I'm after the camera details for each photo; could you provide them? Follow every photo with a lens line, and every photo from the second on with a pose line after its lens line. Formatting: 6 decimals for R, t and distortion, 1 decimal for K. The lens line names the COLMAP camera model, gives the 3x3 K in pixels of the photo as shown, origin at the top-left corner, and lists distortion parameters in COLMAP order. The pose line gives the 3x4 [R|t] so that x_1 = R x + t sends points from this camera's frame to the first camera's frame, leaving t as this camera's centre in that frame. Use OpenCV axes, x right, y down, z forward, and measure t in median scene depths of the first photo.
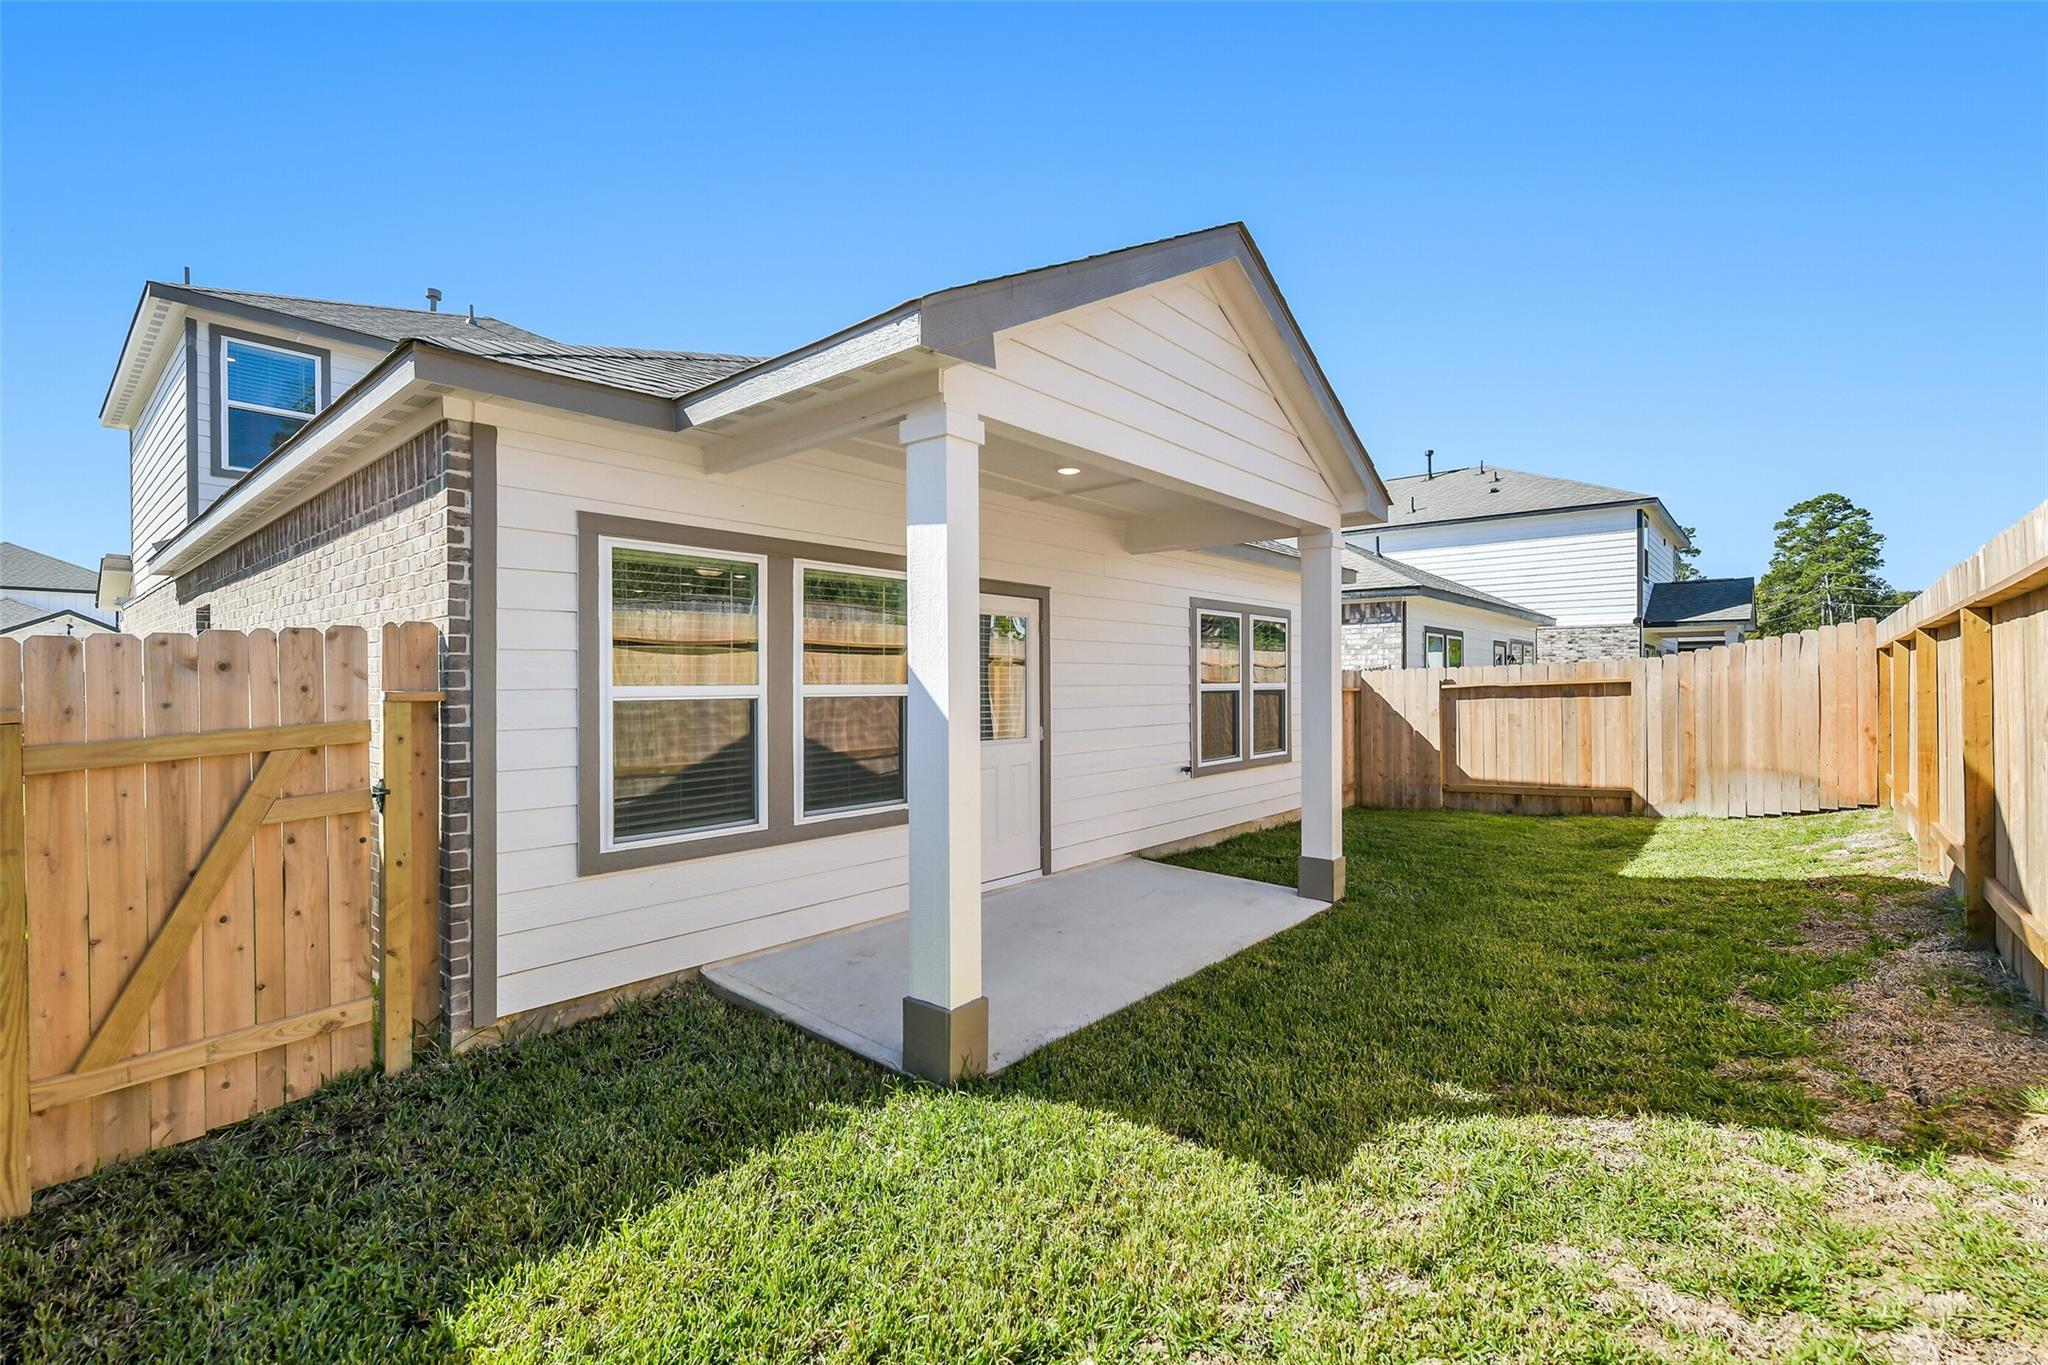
lens RADIAL K [[885.5, 0, 1025.3], [0, 885.5, 686.7], [0, 0, 1]] dist [0.004366, 0.000559]
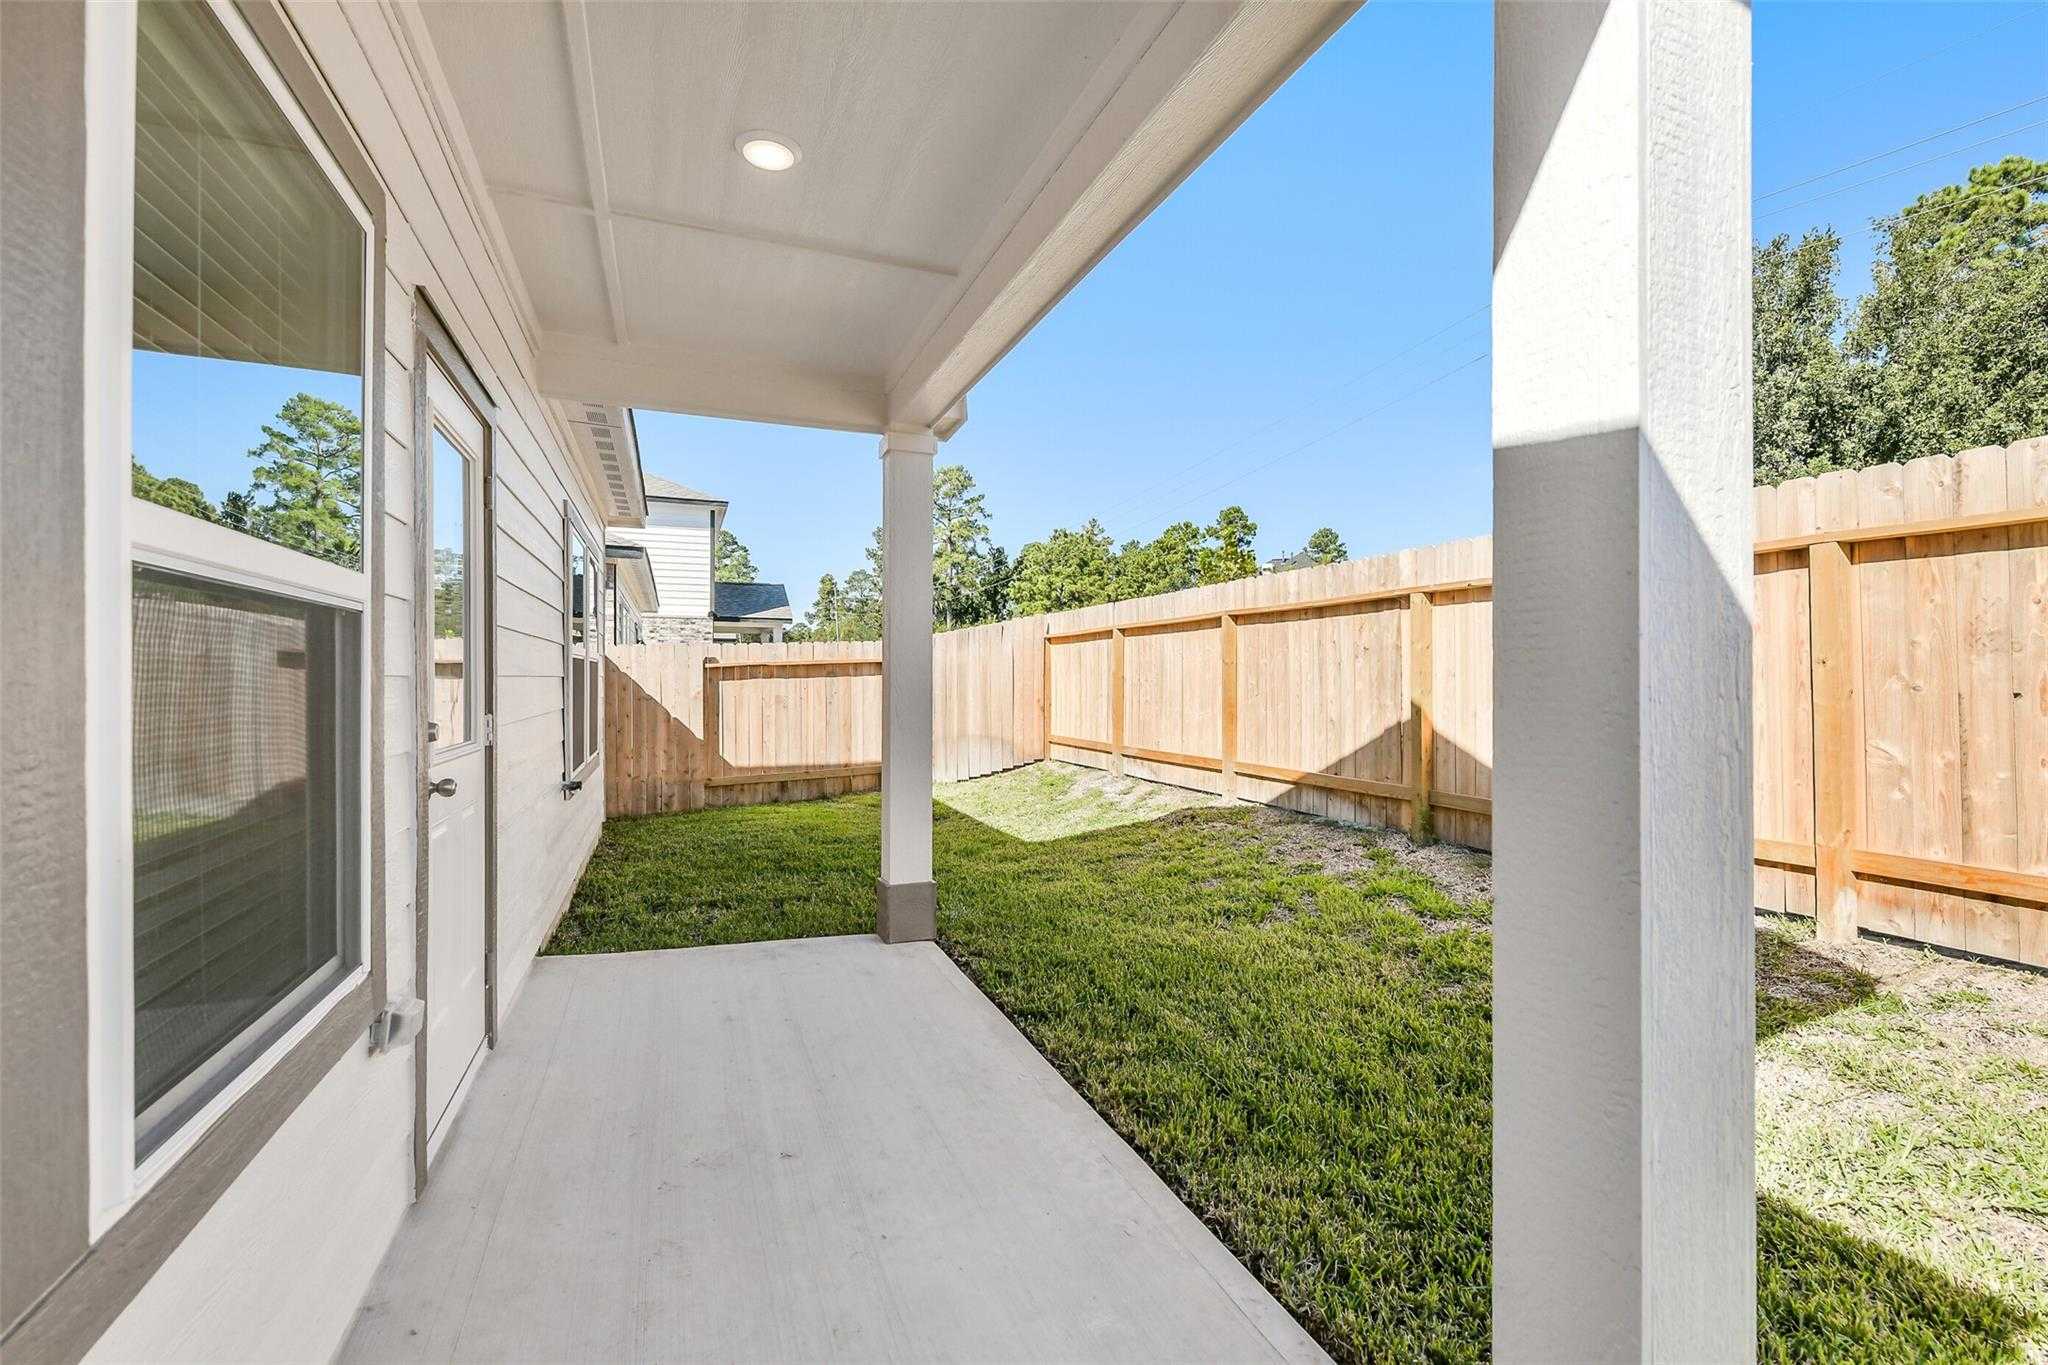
lens RADIAL K [[885.5, 0, 1022.1], [0, 885.5, 671.5], [0, 0, 1]] dist [0.004366, 0.000559]
pose [[0.467047, 0.011033, 0.884164, -0.152986], [0.001275, 0.999913, -0.013150, 0.018538], [-0.884232, 0.007269, 0.466992, 0.337911]]
